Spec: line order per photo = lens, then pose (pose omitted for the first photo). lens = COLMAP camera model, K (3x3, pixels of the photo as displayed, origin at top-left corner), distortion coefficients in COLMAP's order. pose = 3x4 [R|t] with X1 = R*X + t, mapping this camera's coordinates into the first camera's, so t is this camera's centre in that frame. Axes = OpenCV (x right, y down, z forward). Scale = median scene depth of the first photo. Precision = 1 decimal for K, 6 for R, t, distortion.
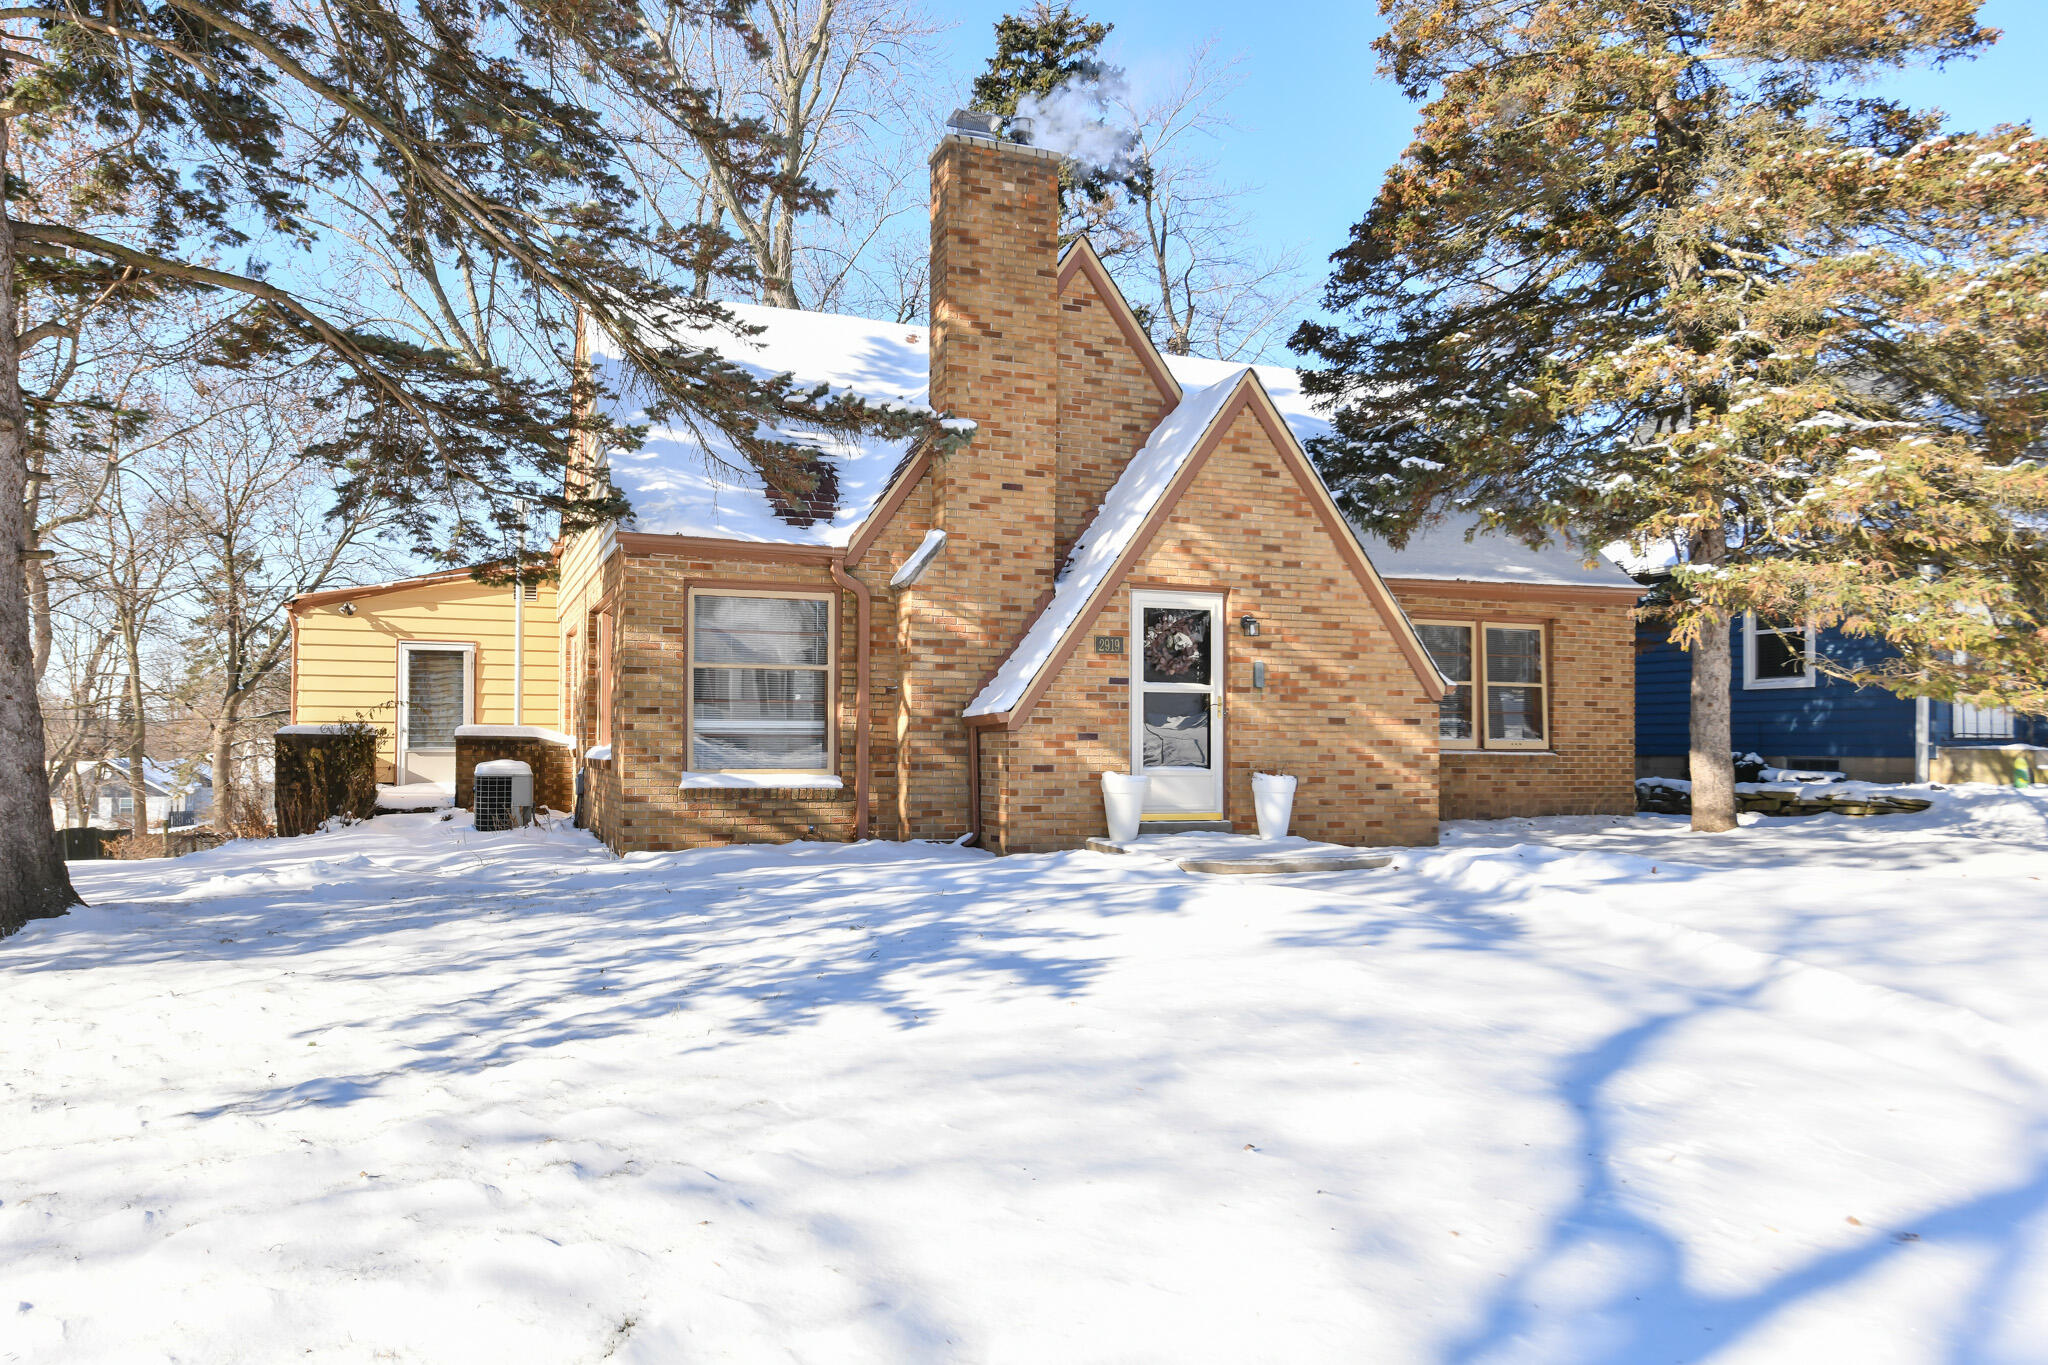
lens RADIAL K [[1444.6, 0, 1004.8], [0, 1444.6, 738.1], [0, 0, 1]] dist [-0.000542, 0.000679]
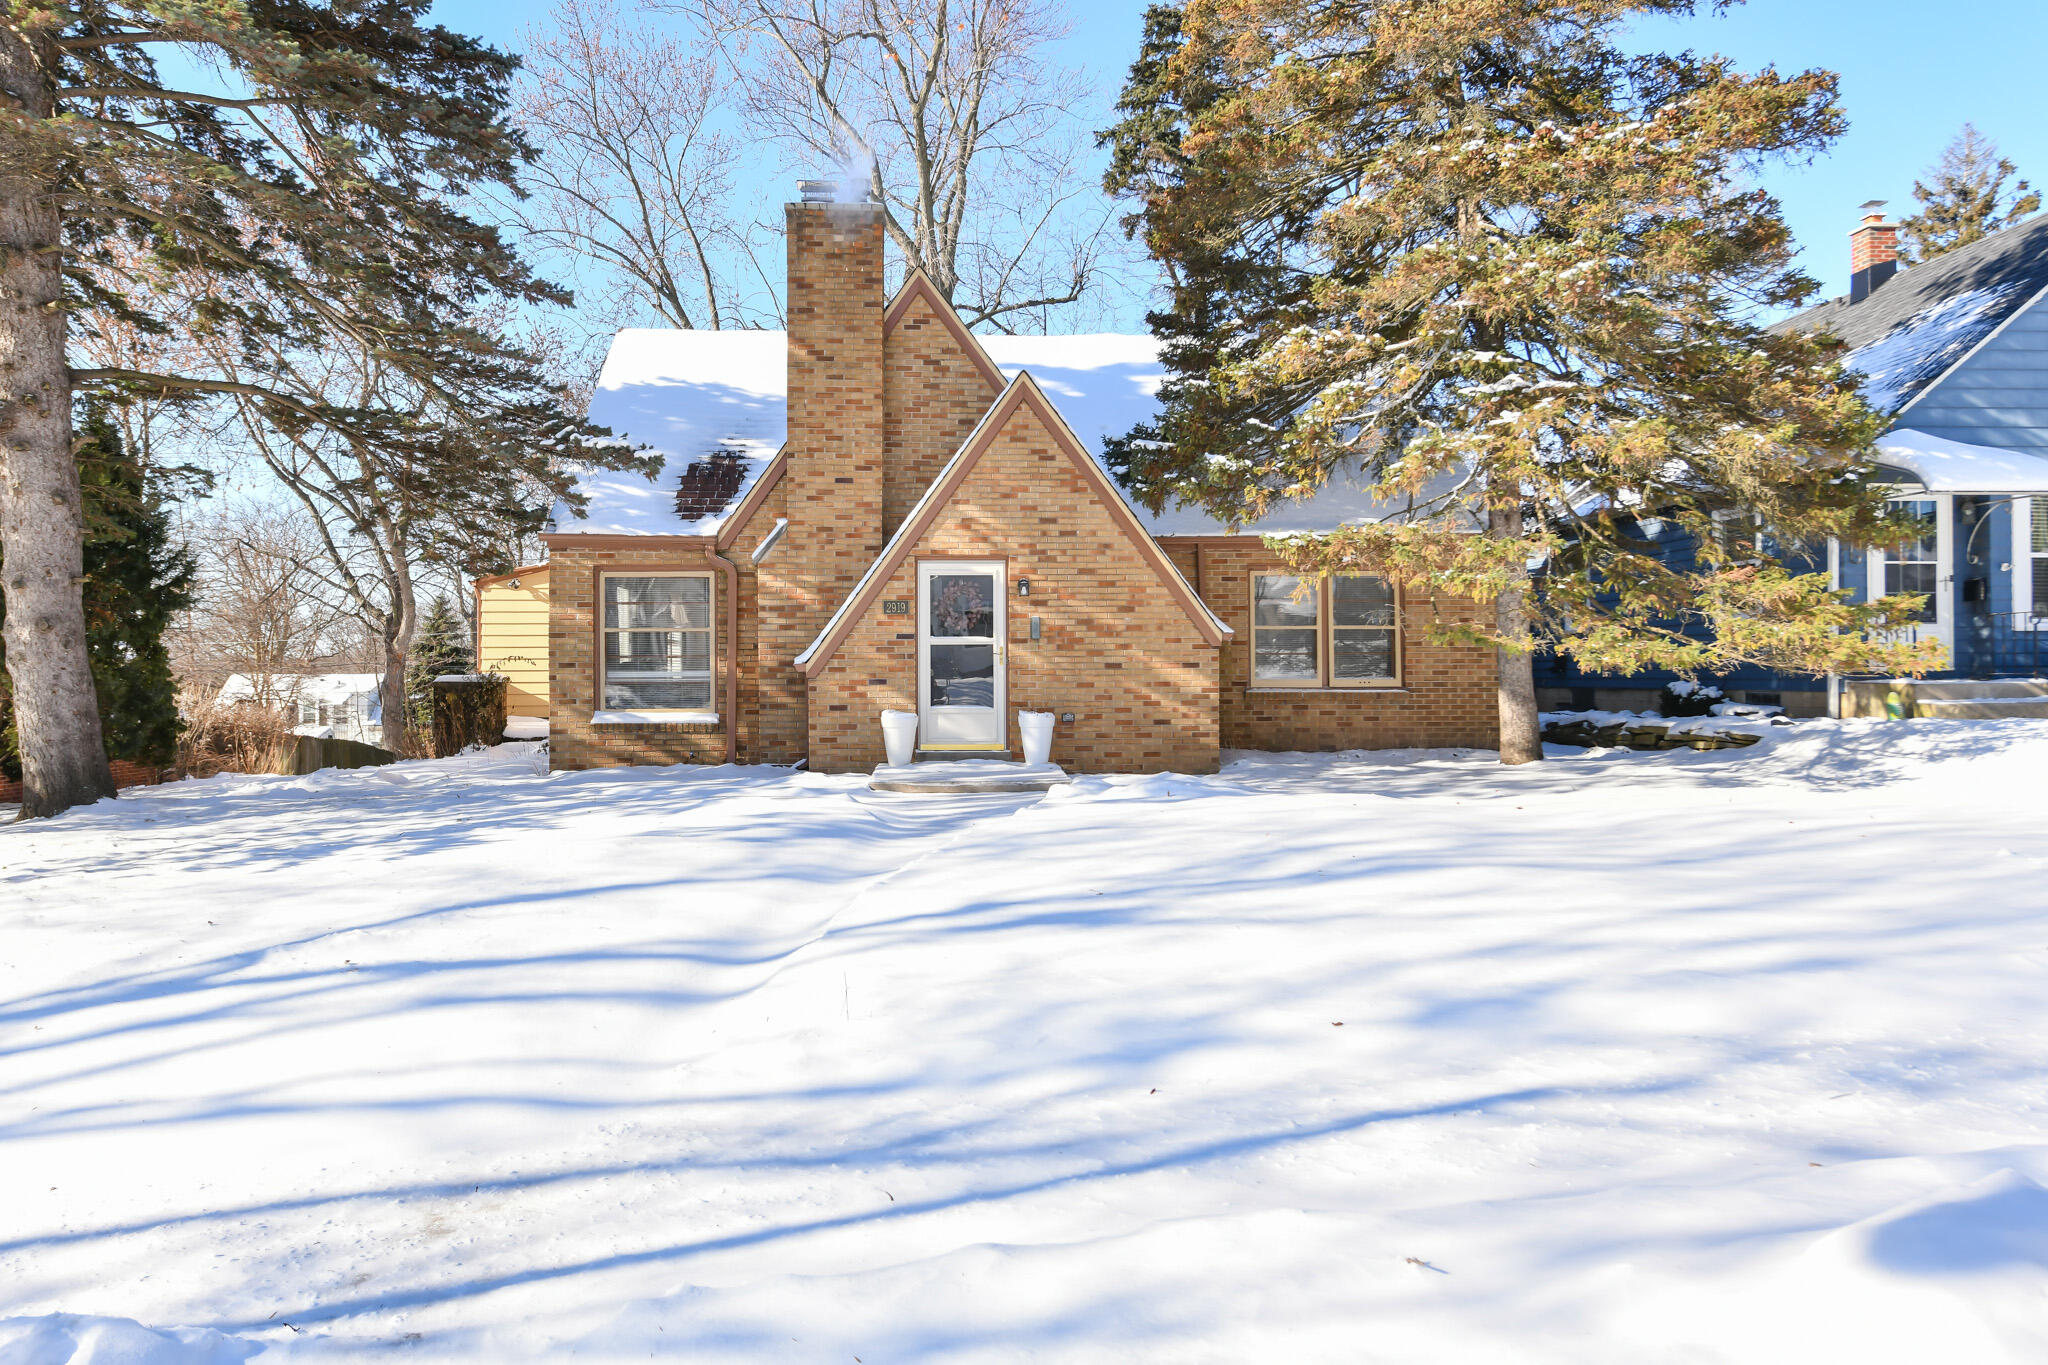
lens RADIAL K [[1444.6, 0, 1026.7], [0, 1444.6, 682.2], [0, 0, 1]] dist [-0.000542, 0.000679]
pose [[0.950912, -0.007940, -0.309360, 0.537616], [0.011083, 0.999903, 0.008401, -0.009370], [0.309263, -0.011417, 0.950908, -0.133181]]
